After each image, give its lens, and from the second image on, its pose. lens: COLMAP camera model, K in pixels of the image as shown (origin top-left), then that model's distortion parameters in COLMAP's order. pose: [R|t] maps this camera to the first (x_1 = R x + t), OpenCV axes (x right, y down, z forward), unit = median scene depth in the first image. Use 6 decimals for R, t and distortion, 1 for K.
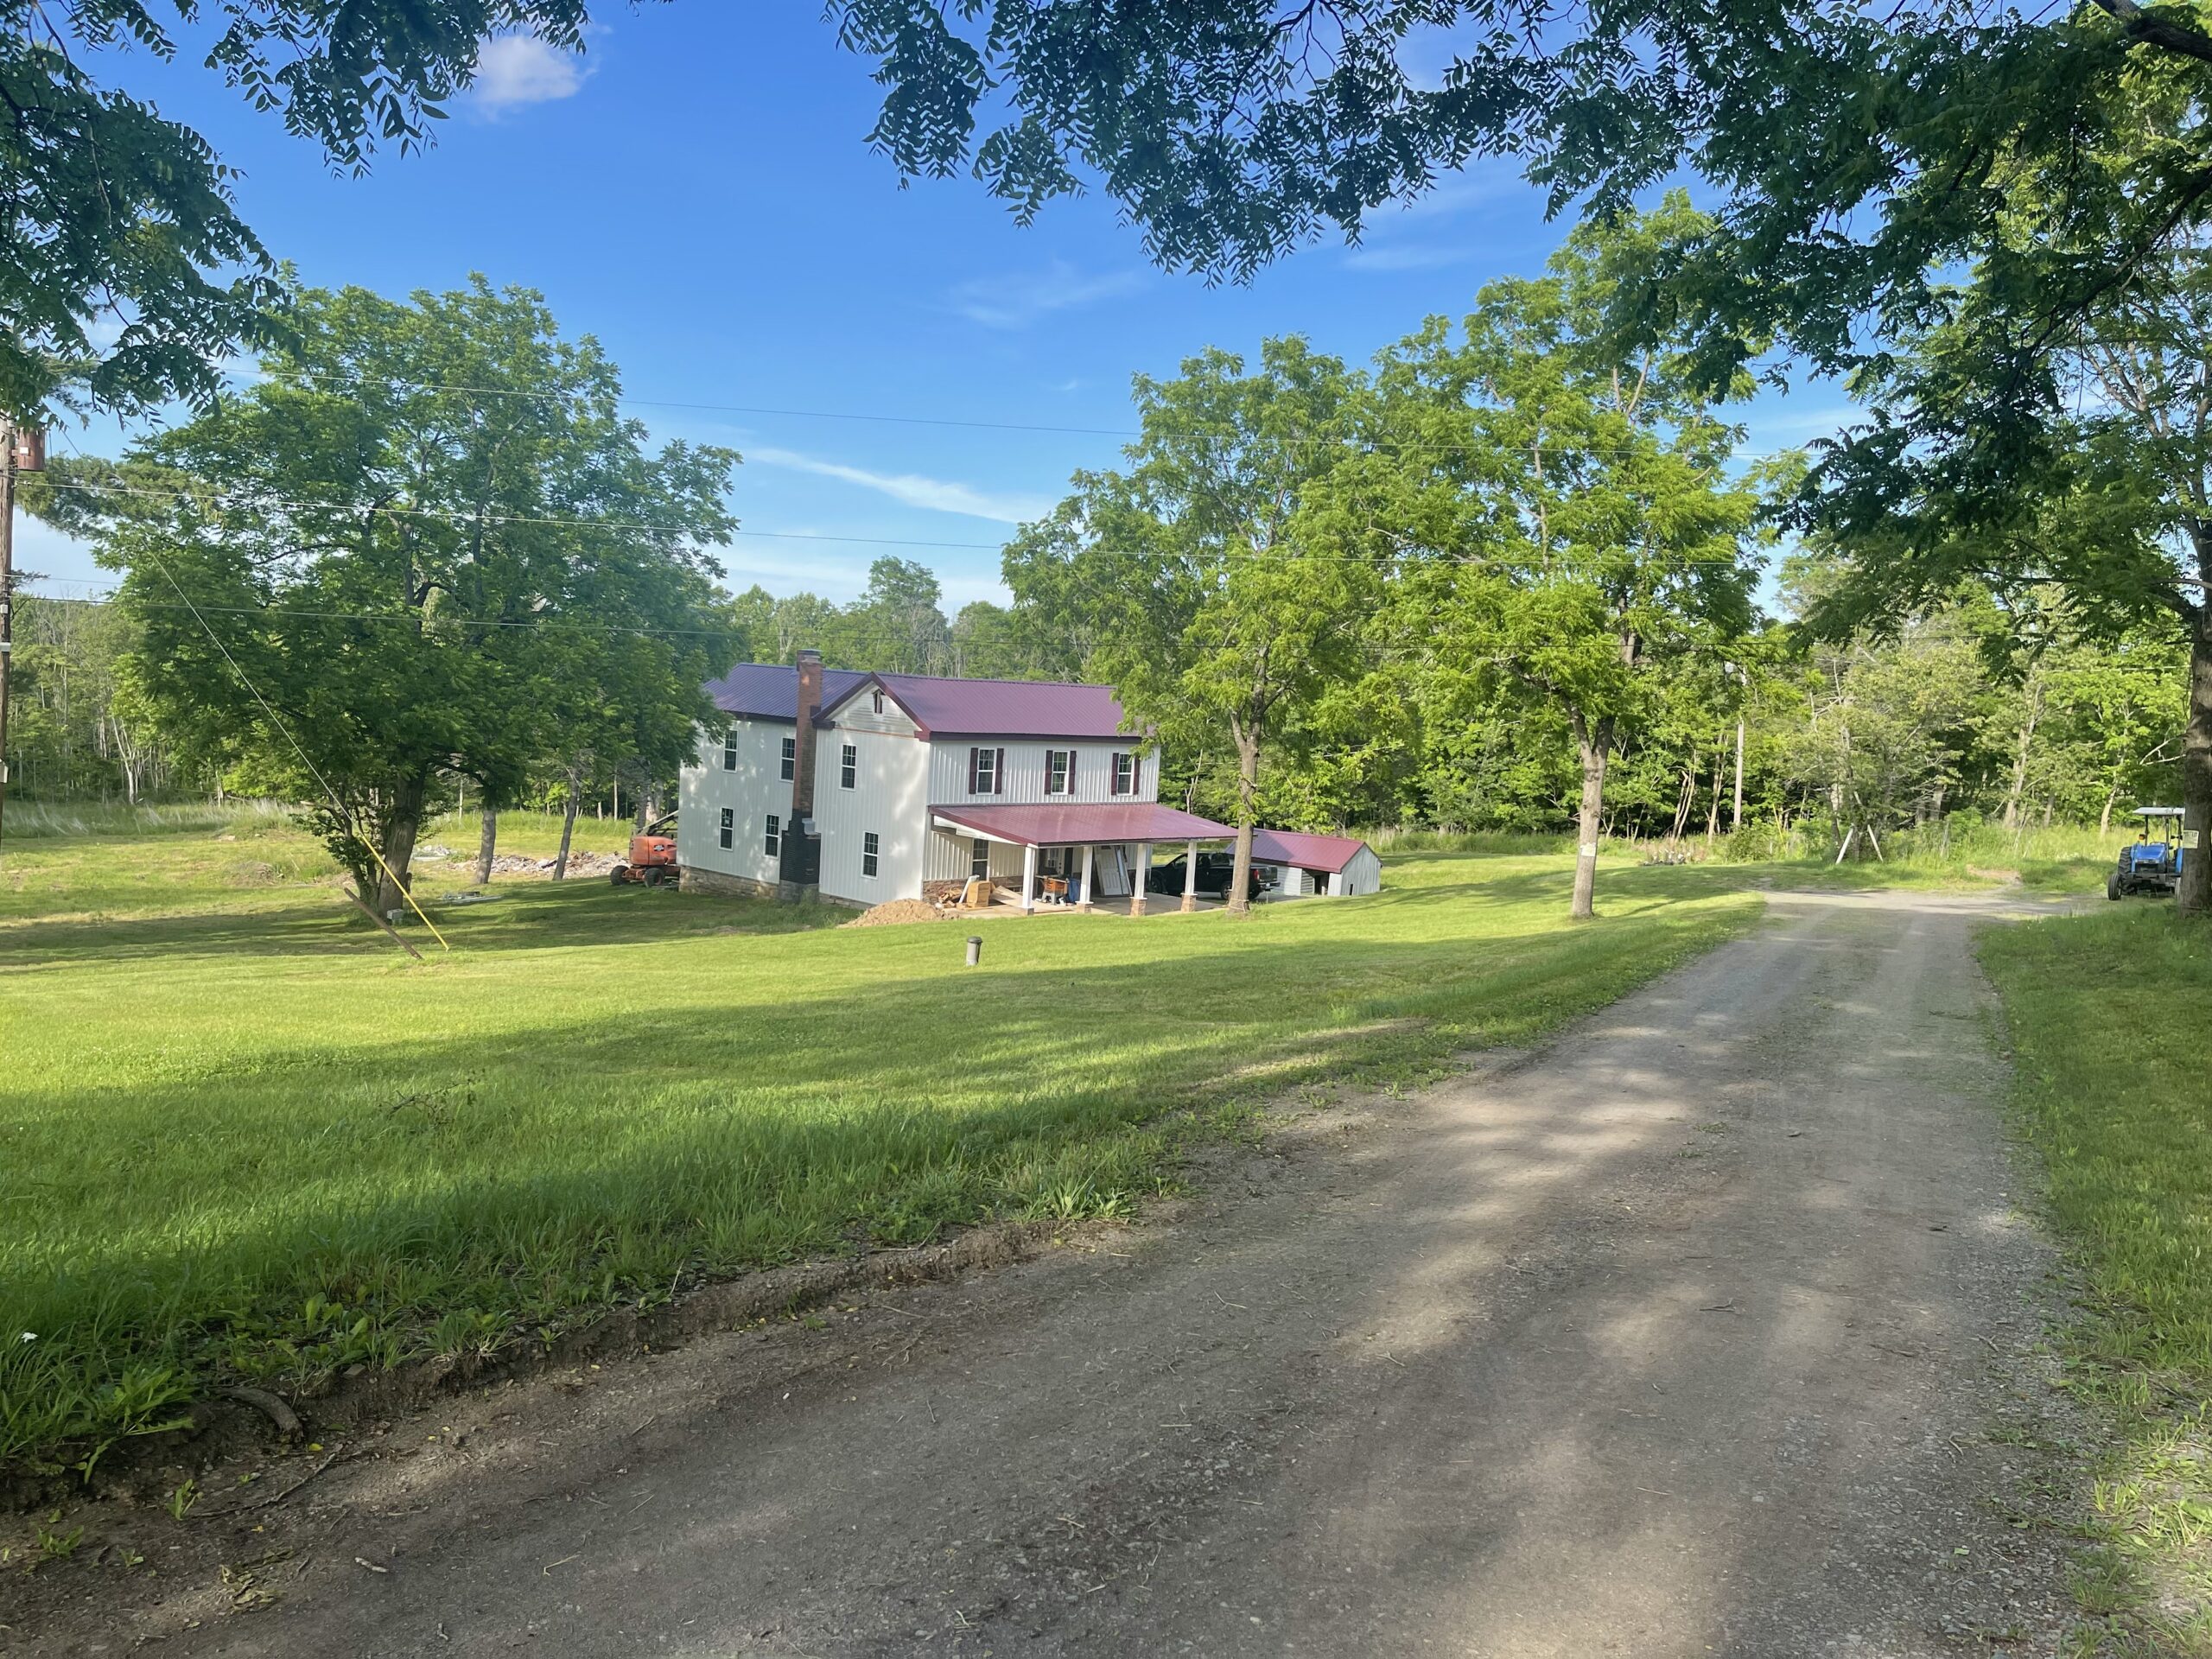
lens RADIAL K [[1625.4, 0, 1106.0], [0, 1625.4, 829.5], [0, 0, 1]] dist [0.001534, -0.000056]
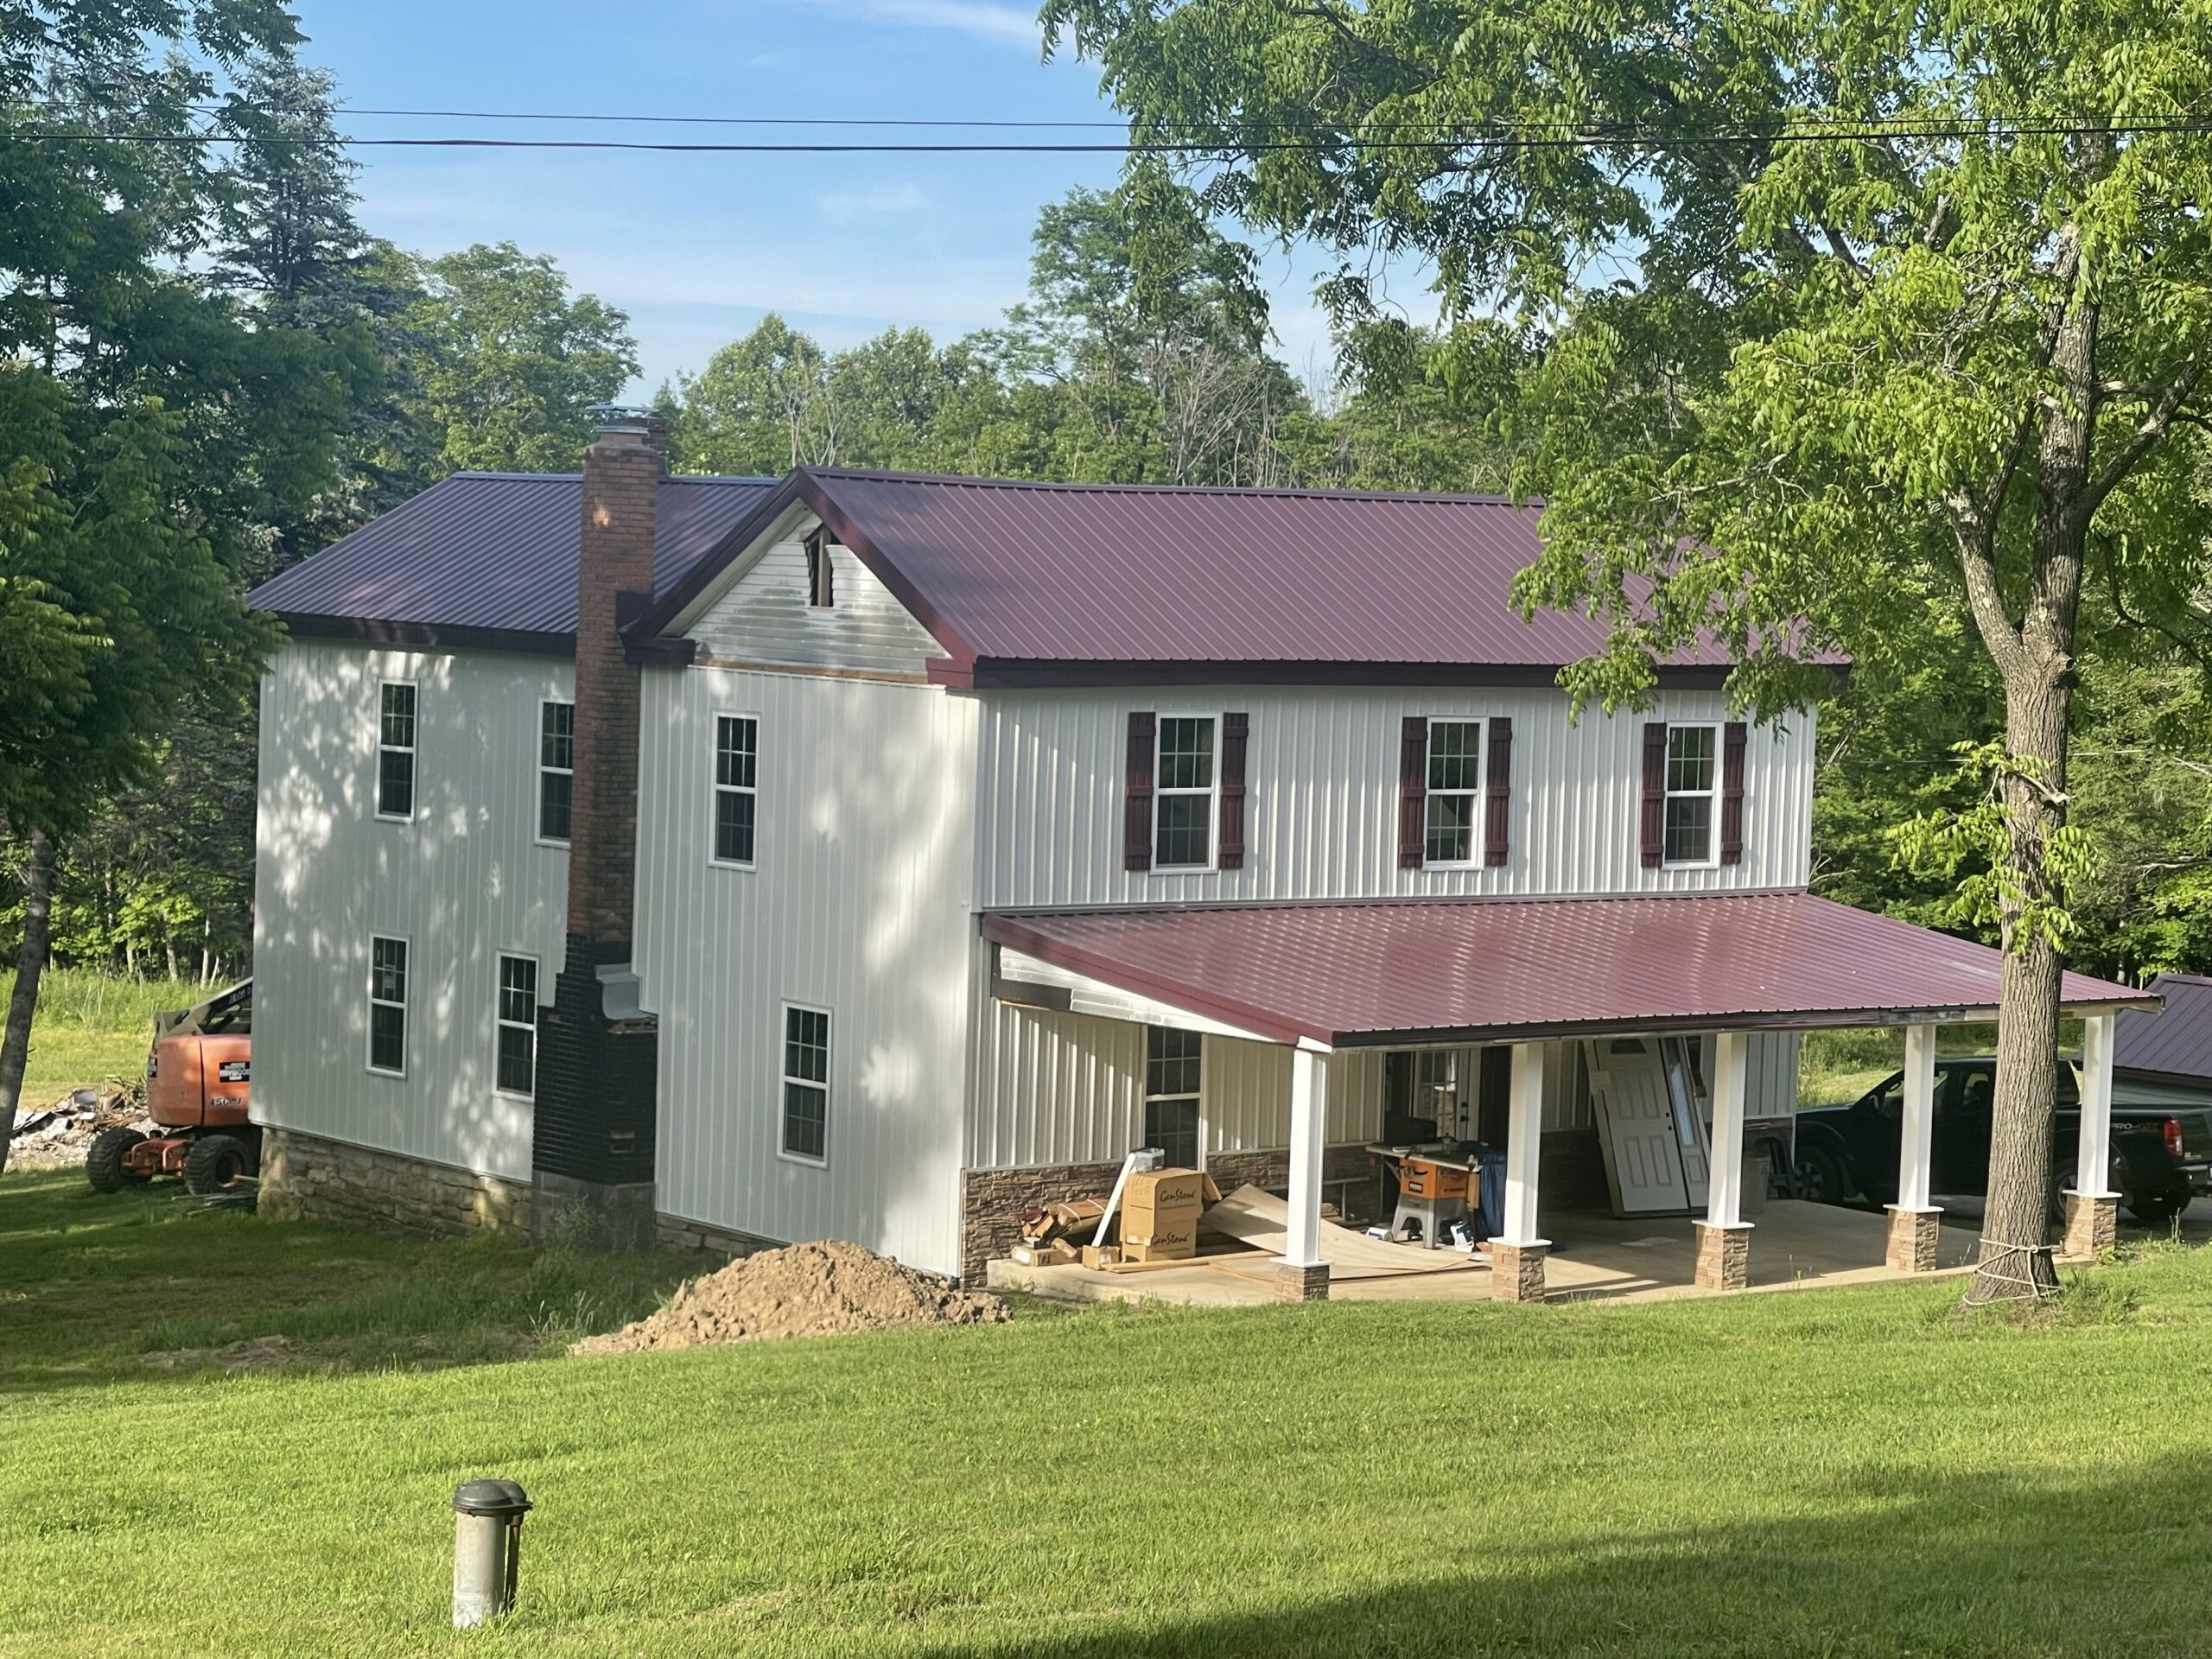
lens RADIAL K [[4511.2, 0, 1106.0], [0, 4511.2, 829.5], [0, 0, 1]] dist [0.062626, 0.354608]
pose [[0.986588, -0.023706, -0.161498, 0.041993], [0.017511, 0.999059, -0.039675, 0.002708], [0.162287, 0.036315, 0.986075, 0.193271]]
